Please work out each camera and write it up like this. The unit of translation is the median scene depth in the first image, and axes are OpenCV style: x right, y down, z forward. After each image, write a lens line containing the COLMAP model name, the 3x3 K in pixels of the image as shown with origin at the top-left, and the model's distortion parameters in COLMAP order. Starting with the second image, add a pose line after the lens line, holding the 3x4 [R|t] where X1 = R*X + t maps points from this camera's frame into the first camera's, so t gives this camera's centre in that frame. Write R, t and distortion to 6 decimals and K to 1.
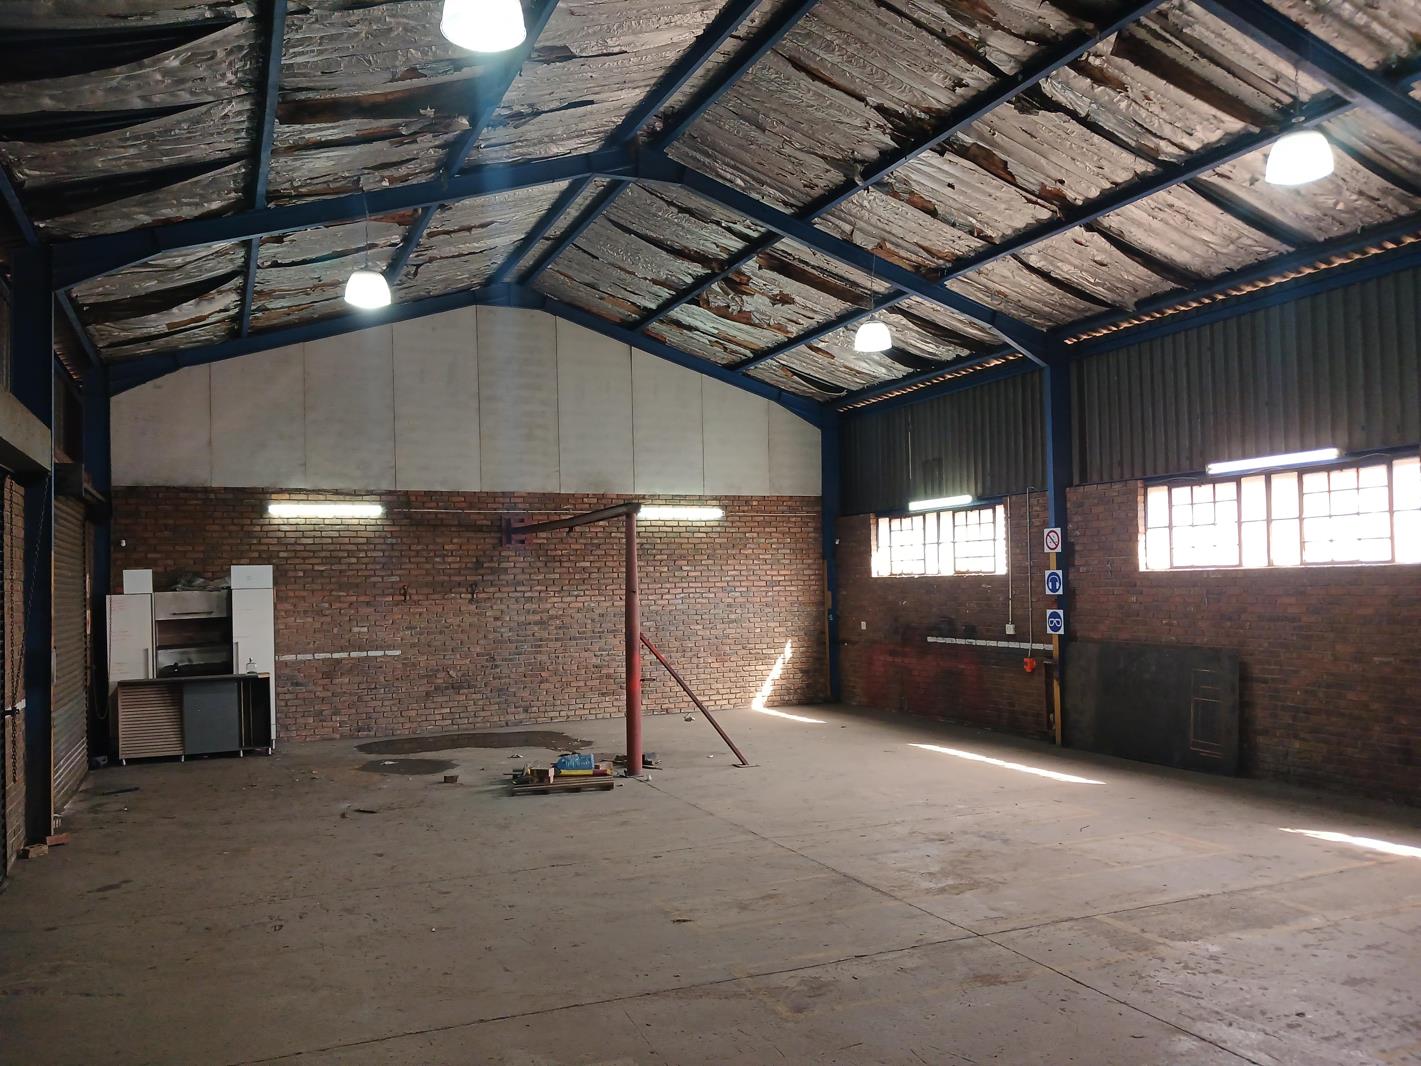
lens RADIAL K [[1102.2, 0, 713.0], [0, 1102.2, 573.6], [0, 0, 1]] dist [0.057913, -0.077320]
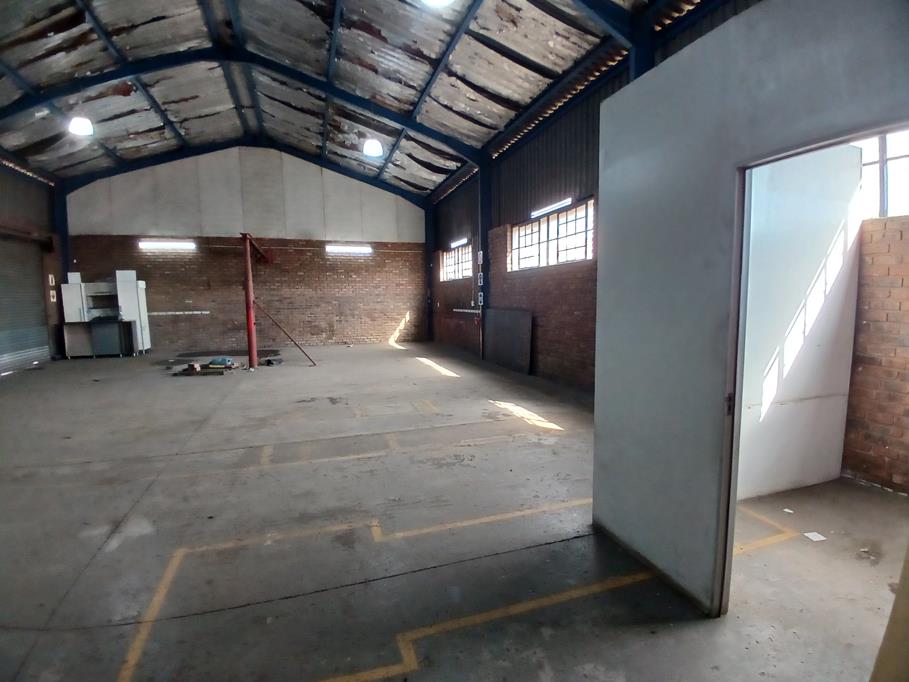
lens RADIAL K [[449.5, 0, 479.7], [0, 449.5, 357.2], [0, 0, 1]] dist [0.001870, -0.043194]
pose [[0.997802, 0.020984, -0.062859, 0.339166], [-0.012188, 0.990471, 0.137178, 0.034308], [0.065138, -0.136110, 0.988550, 0.166982]]
